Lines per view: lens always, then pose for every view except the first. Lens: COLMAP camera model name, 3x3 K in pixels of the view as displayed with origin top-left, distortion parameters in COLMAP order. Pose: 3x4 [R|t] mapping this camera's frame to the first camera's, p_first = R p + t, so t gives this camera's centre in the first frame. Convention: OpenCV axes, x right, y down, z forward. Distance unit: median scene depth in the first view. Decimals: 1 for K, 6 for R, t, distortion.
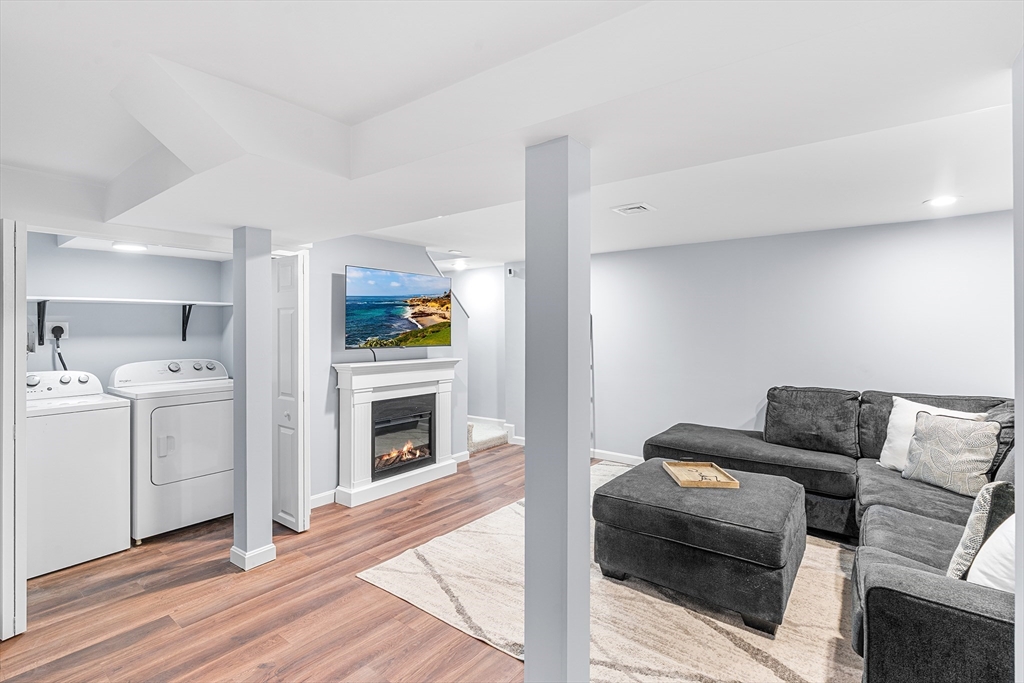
lens RADIAL K [[475.5, 0, 514.2], [0, 475.5, 325.1], [0, 0, 1]] dist [-0.010607, 0.000599]
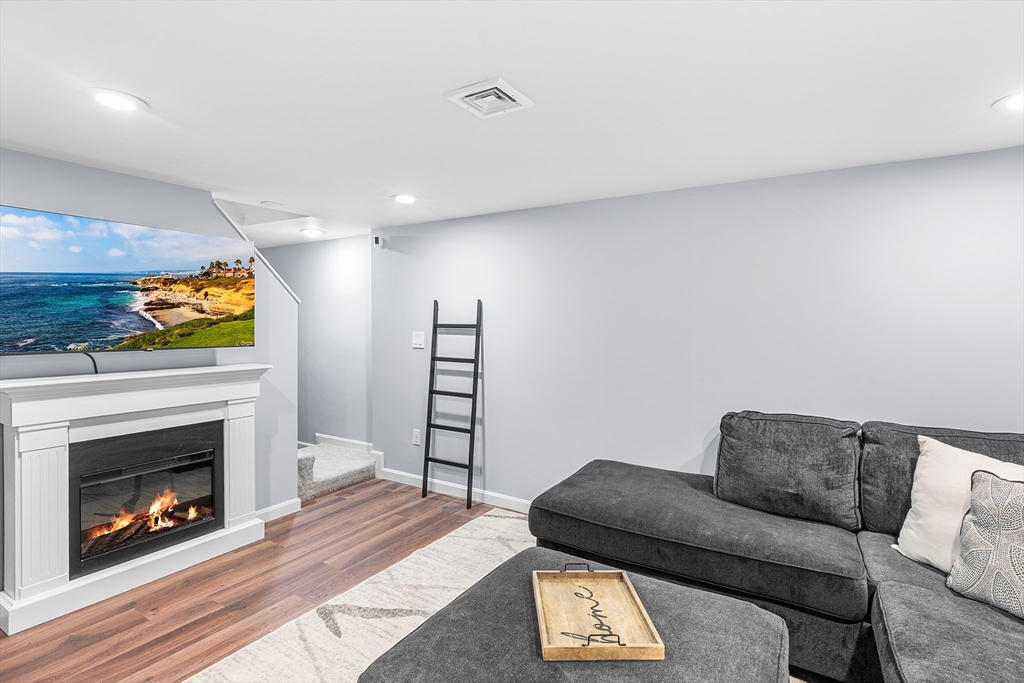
lens RADIAL K [[475.5, 0, 514.2], [0, 475.5, 325.1], [0, 0, 1]] dist [-0.010607, 0.000599]
pose [[0.996349, 0.005815, 0.085179, 0.201488], [-0.007476, 0.999788, 0.019192, -0.000379], [-0.085049, -0.019759, 0.996181, 0.389541]]
